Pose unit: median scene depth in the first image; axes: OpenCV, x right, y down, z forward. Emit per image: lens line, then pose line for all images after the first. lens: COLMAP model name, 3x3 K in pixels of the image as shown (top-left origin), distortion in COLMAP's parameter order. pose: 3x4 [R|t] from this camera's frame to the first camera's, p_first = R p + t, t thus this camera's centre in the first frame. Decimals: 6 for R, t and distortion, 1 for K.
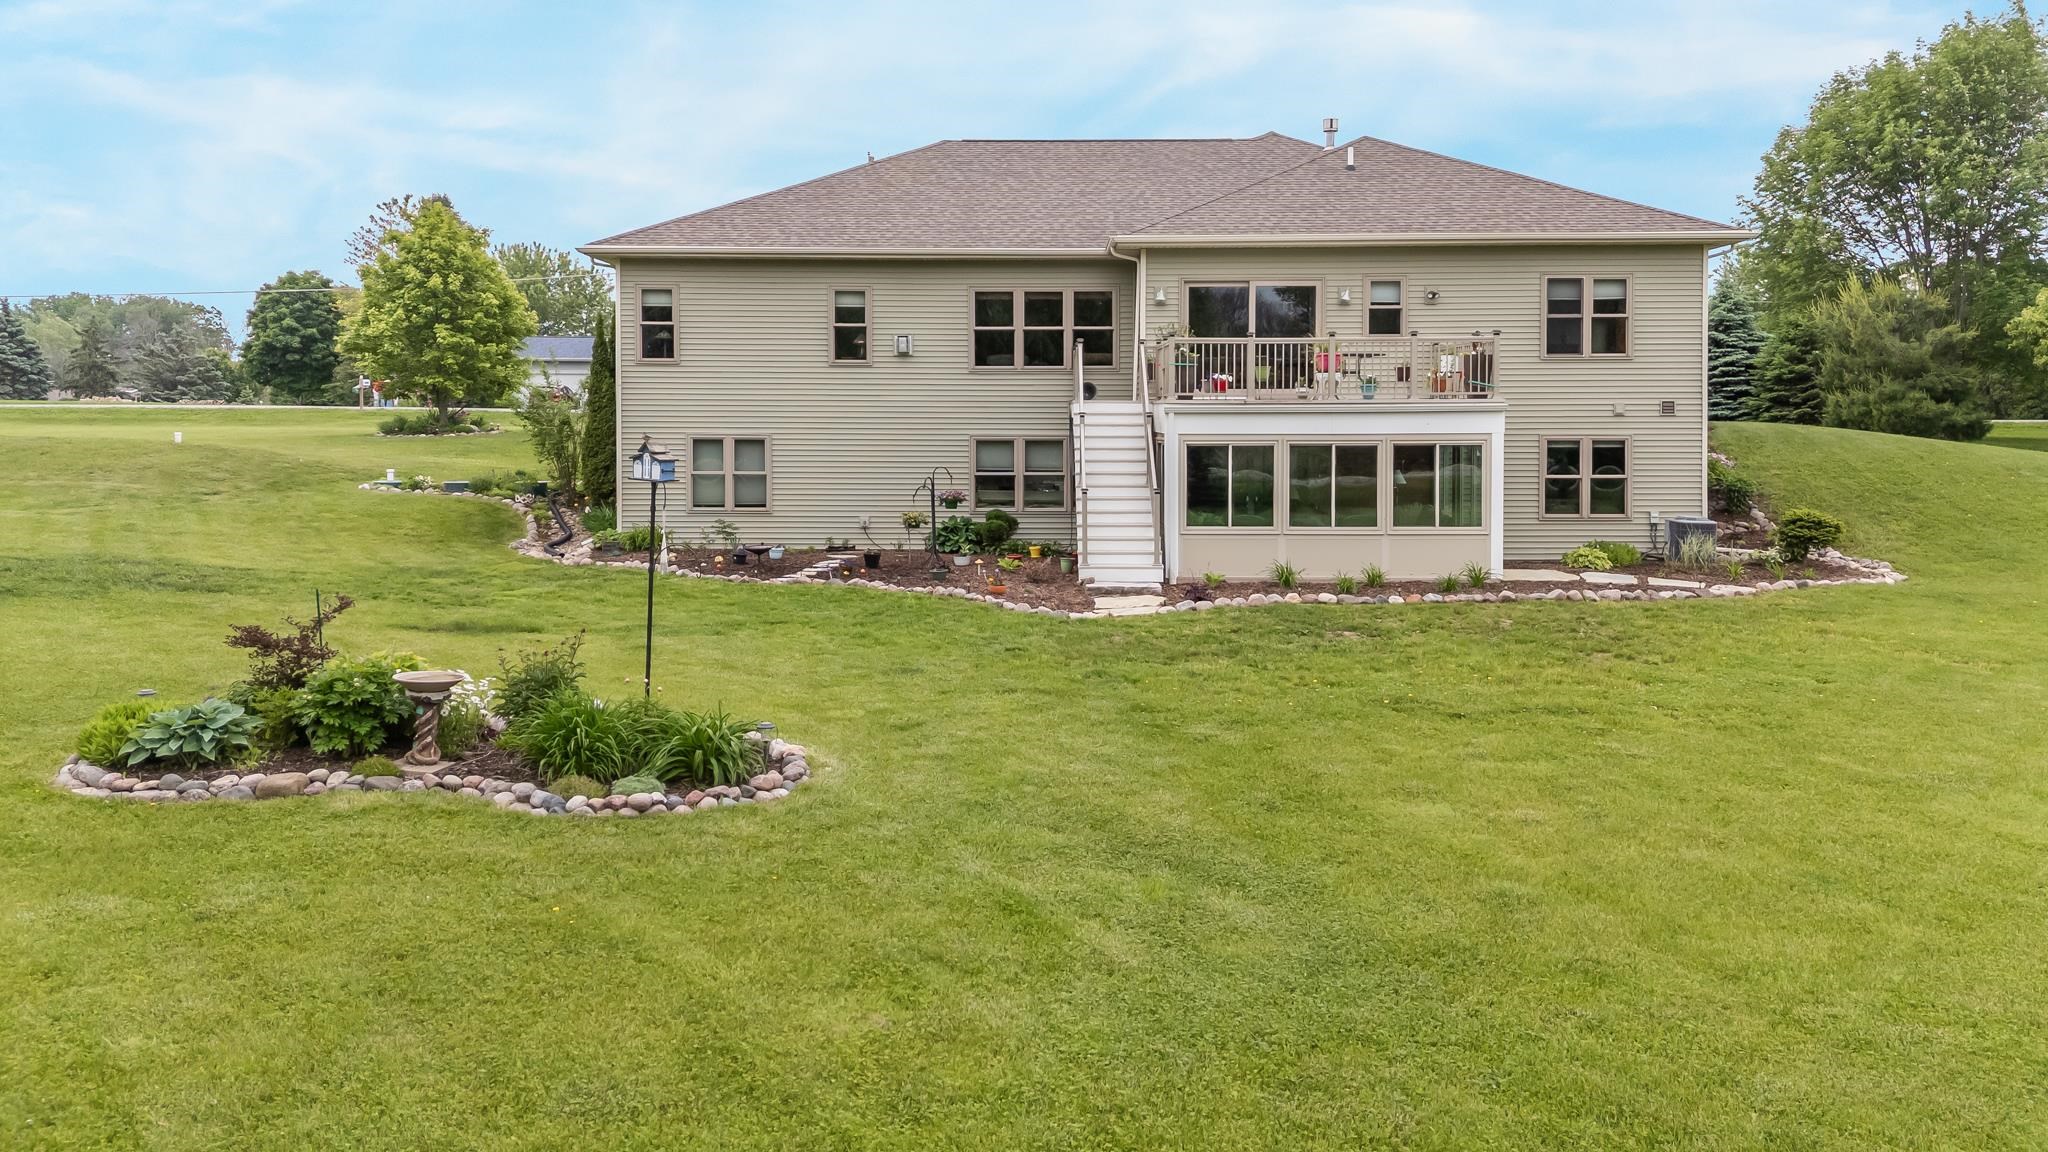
lens RADIAL K [[1552.7, 0, 1021.5], [0, 1552.7, 454.9], [0, 0, 1]] dist [0.066921, -0.048828]
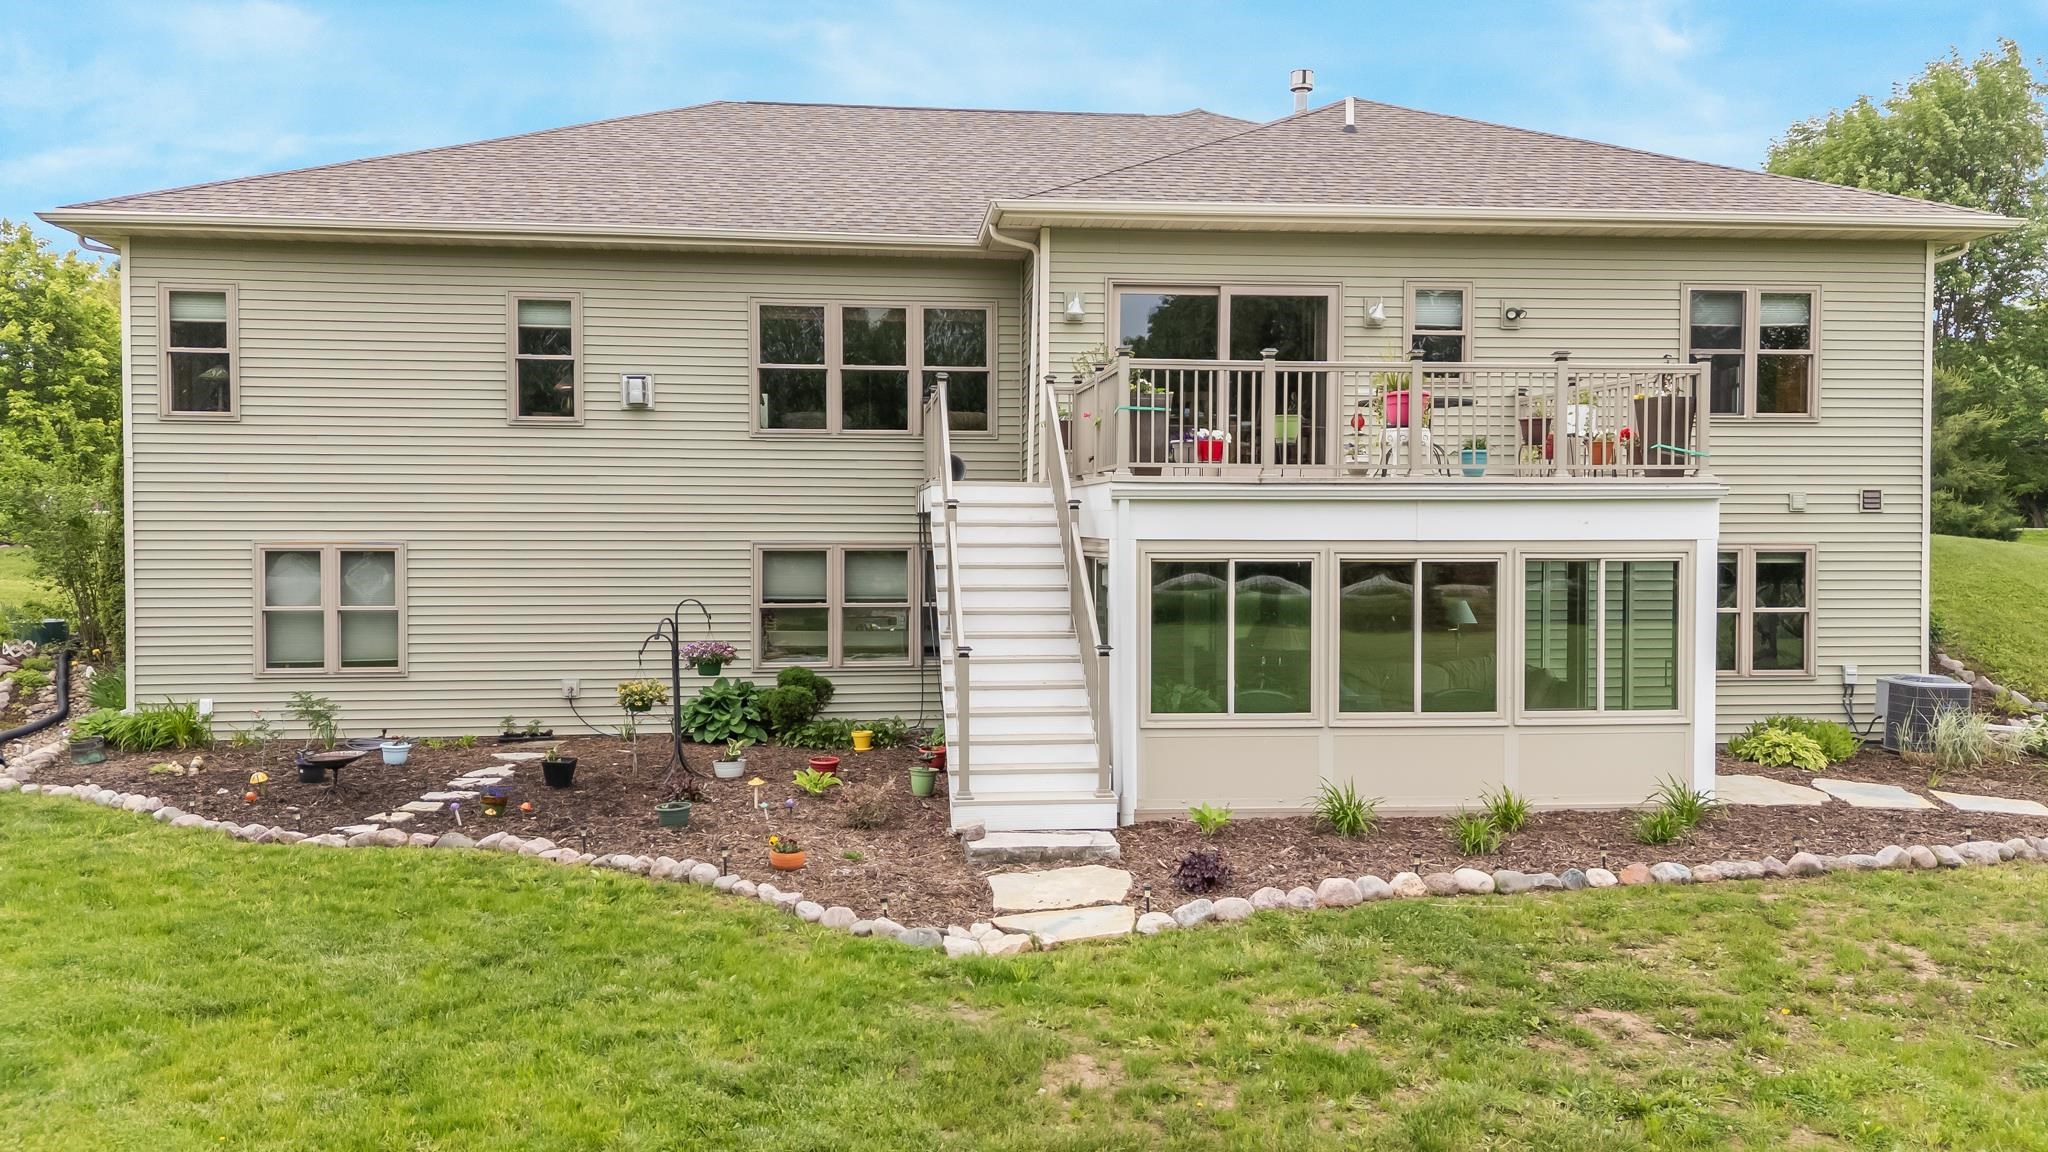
lens RADIAL K [[1552.7, 0, 1043.0], [0, 1552.7, 557.4], [0, 0, 1]] dist [0.066921, -0.048828]
pose [[0.991482, -0.001258, 0.130236, 0.000348], [0.001938, 0.999985, -0.005091, -0.004304], [-0.130227, 0.005300, 0.991470, 0.410446]]
